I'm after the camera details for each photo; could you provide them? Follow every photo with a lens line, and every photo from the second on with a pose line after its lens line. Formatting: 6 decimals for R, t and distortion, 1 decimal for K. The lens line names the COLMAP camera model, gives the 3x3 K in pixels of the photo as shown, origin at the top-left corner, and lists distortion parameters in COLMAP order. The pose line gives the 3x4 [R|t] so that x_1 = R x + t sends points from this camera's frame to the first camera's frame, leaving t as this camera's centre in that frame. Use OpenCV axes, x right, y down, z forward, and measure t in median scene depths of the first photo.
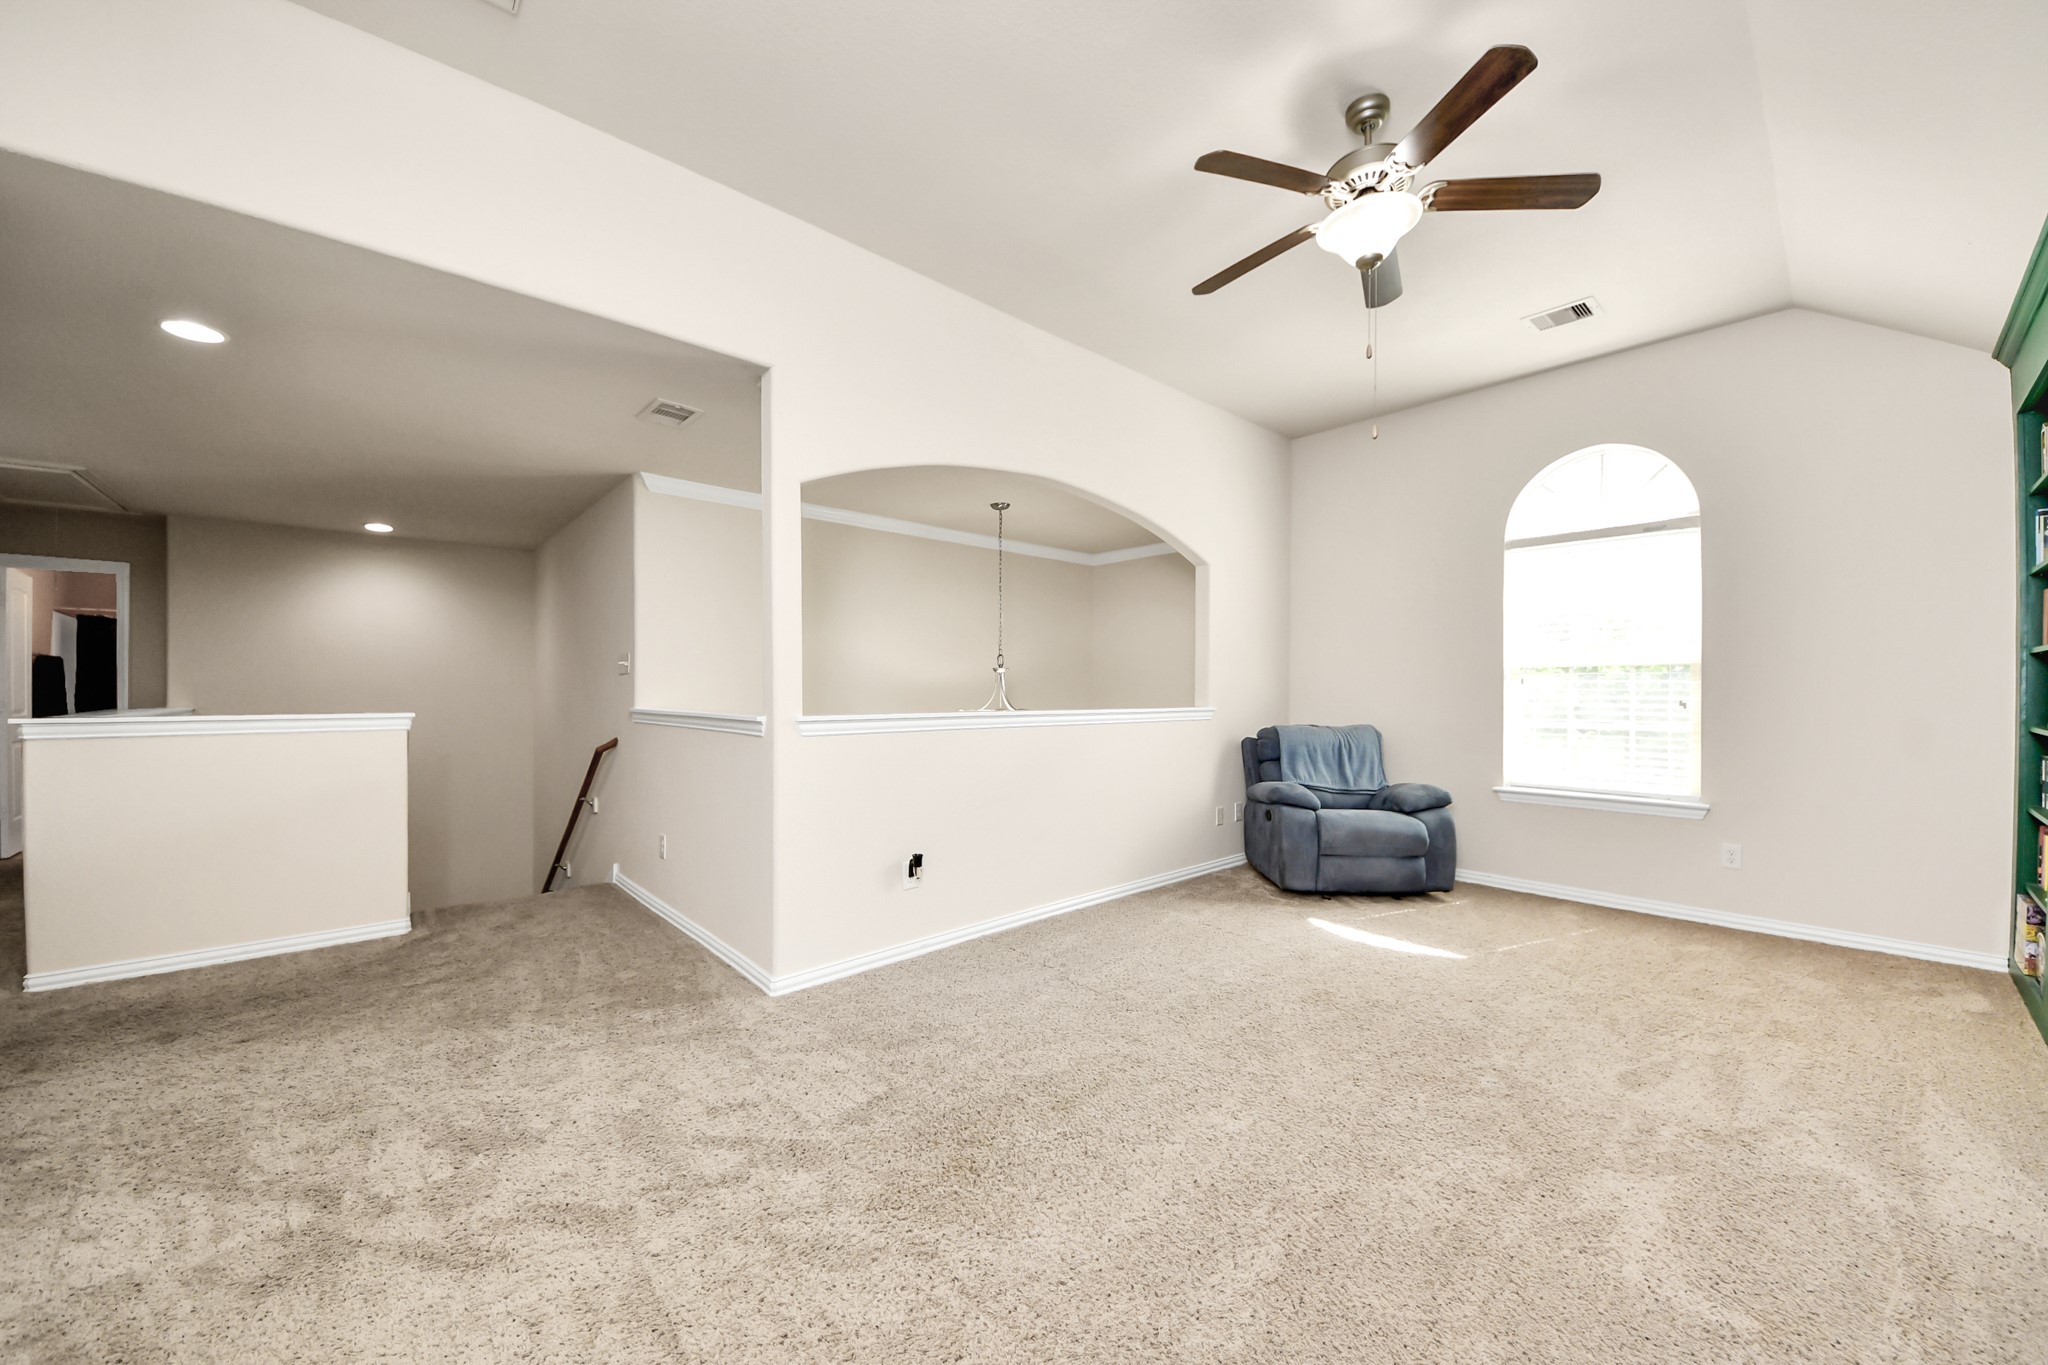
lens RADIAL K [[727.0, 0, 1029.0], [0, 727.0, 694.1], [0, 0, 1]] dist [0.023796, -0.017543]
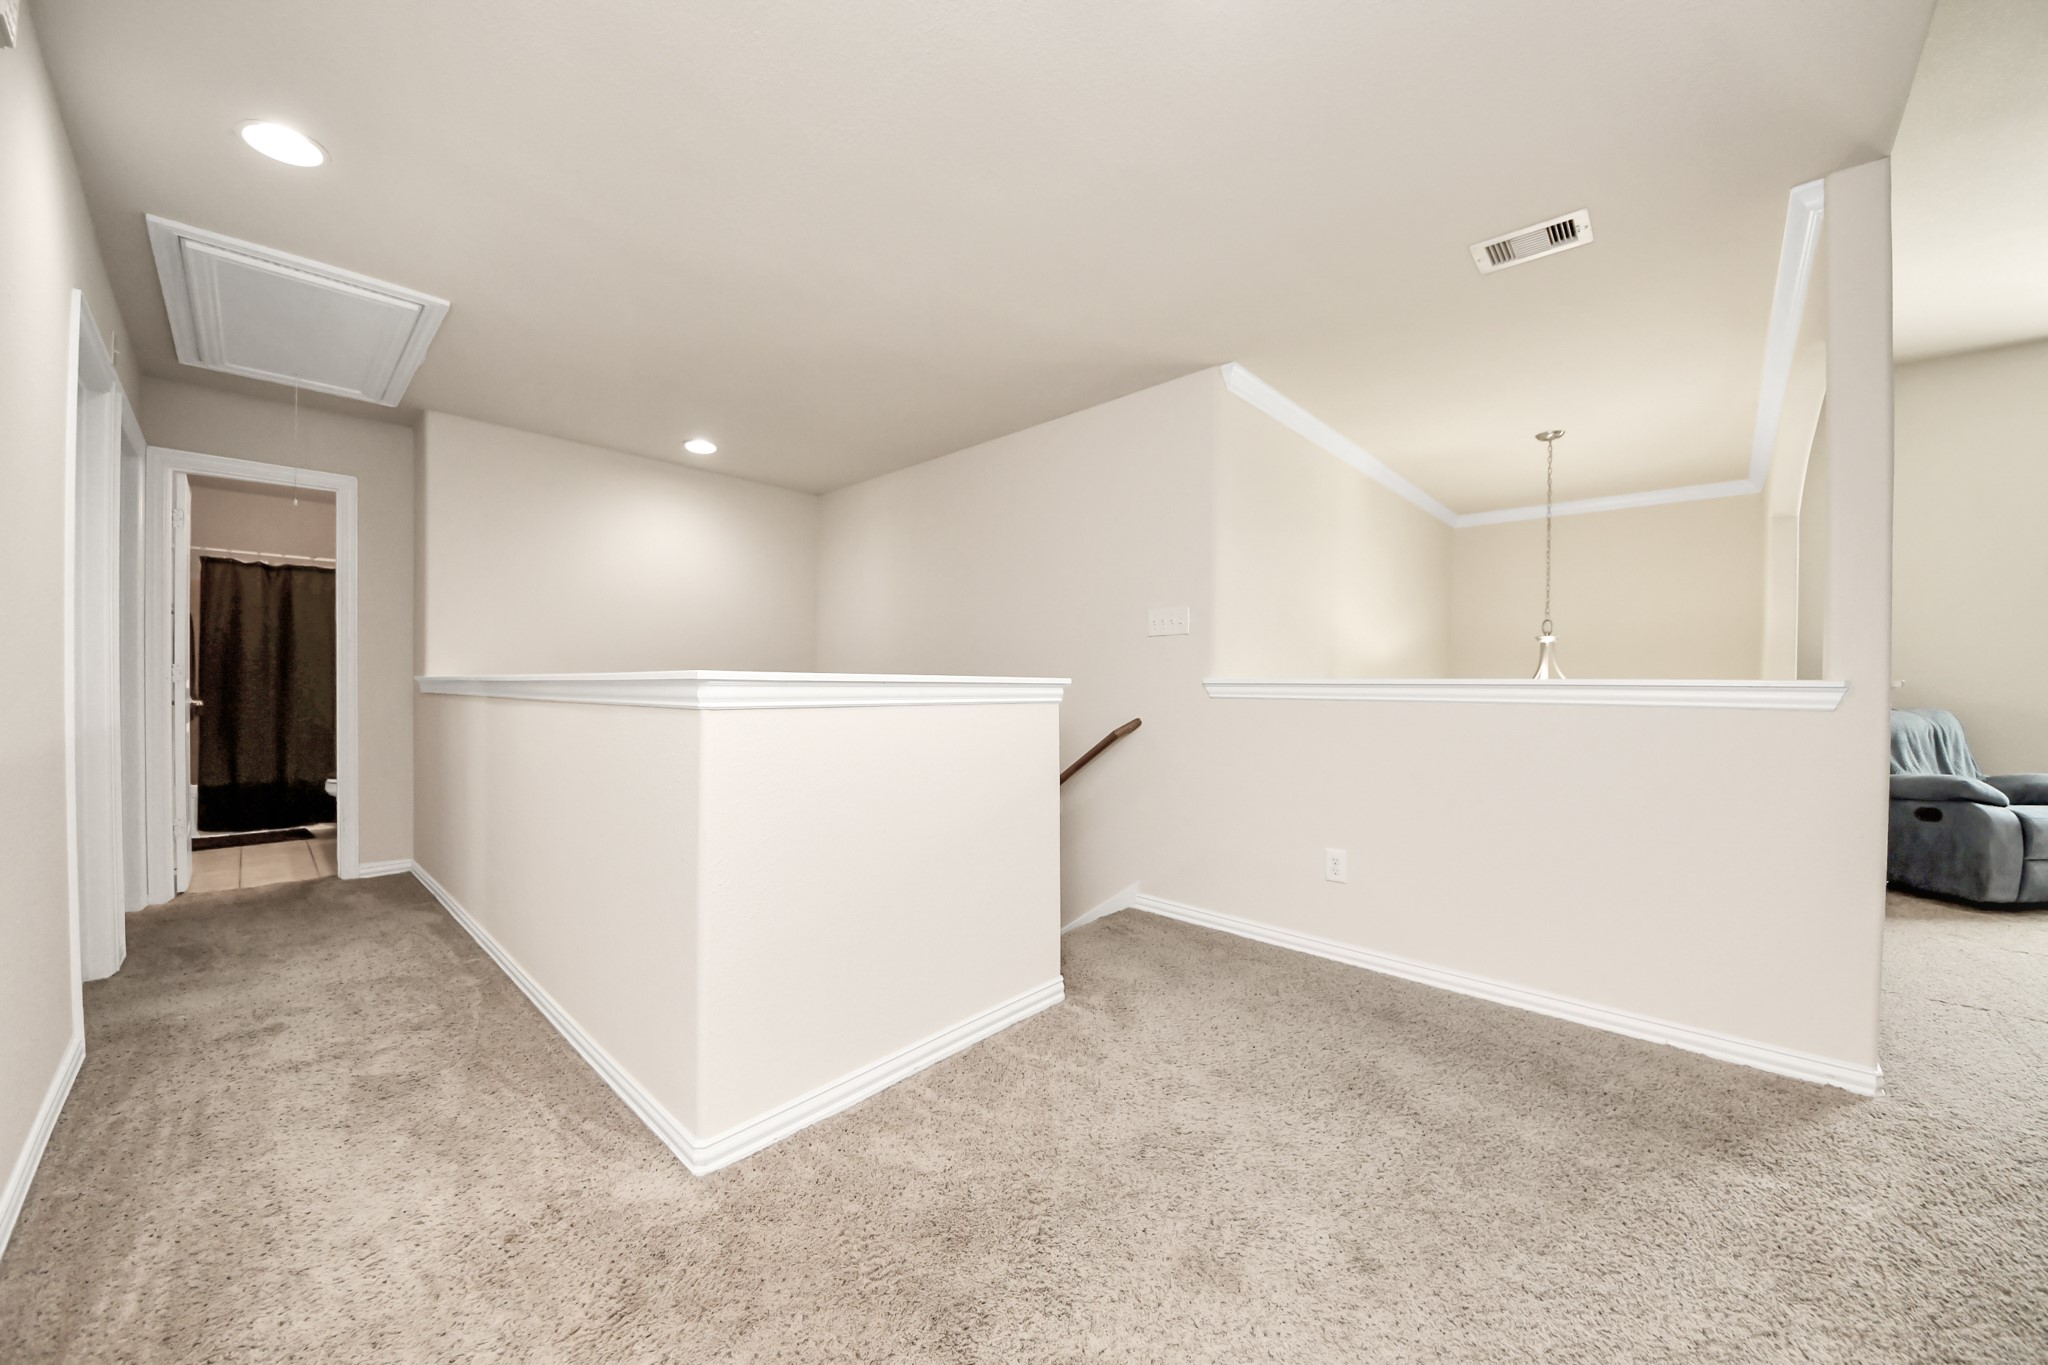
lens RADIAL K [[727.0, 0, 1029.0], [0, 727.0, 694.1], [0, 0, 1]] dist [0.023796, -0.017543]
pose [[0.998091, 0.000122, 0.061761, -0.759903], [-0.000059, 0.999999, -0.001015, 0.034014], [-0.061761, 0.001009, 0.998090, 0.259532]]
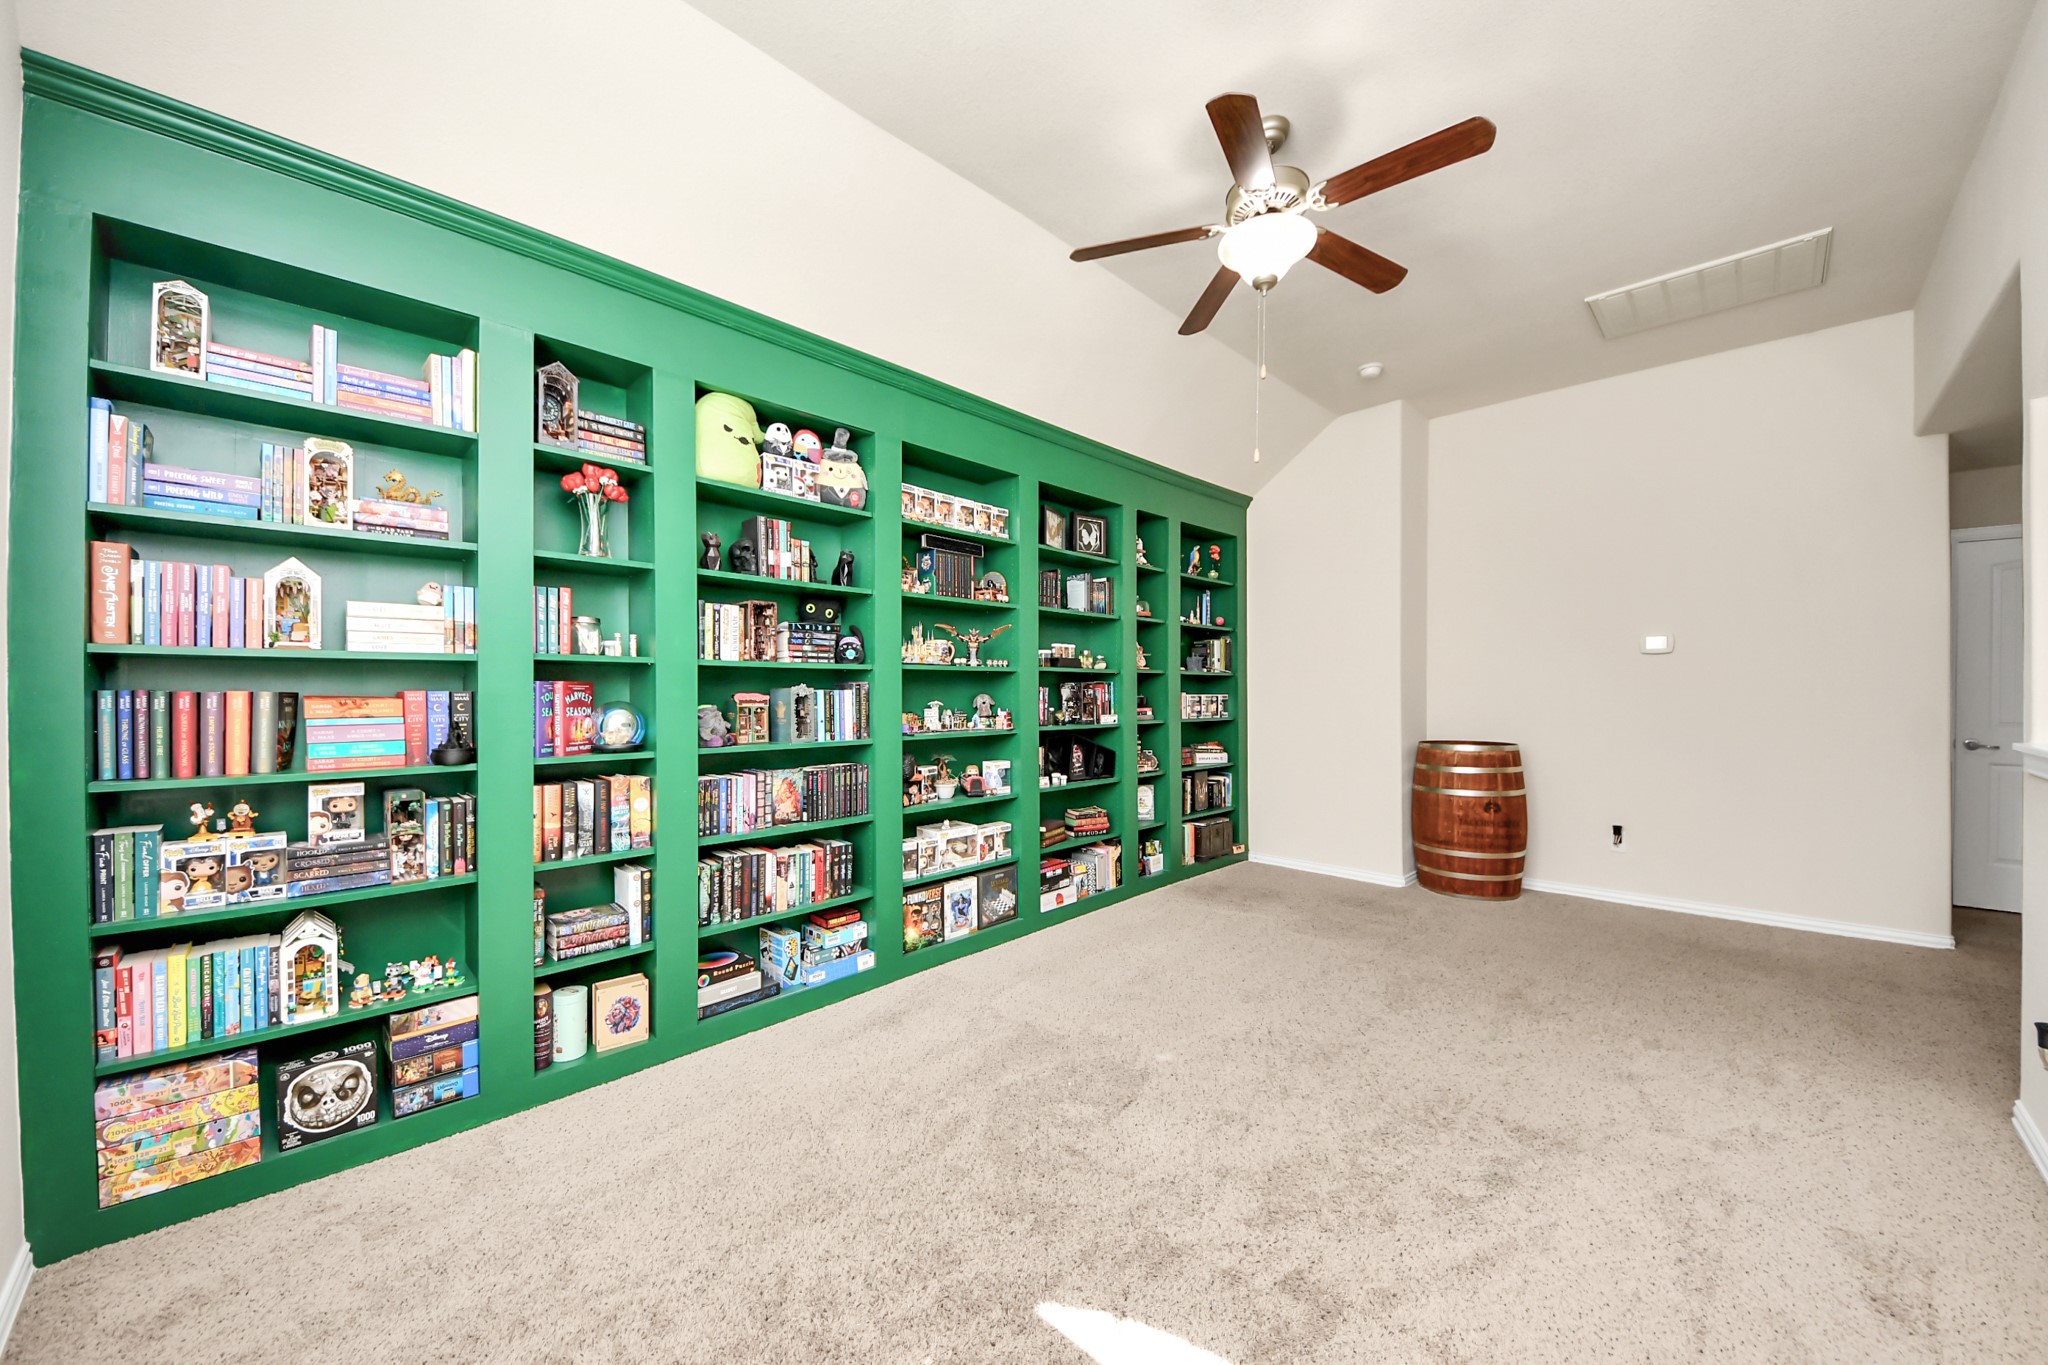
lens RADIAL K [[727.0, 0, 1029.0], [0, 727.0, 694.1], [0, 0, 1]] dist [0.023796, -0.017543]
pose [[-0.998389, -0.007422, -0.056248, 0.493687], [-0.007778, 0.999951, 0.006103, -0.022782], [0.056200, 0.006531, -0.998398, 1.188927]]
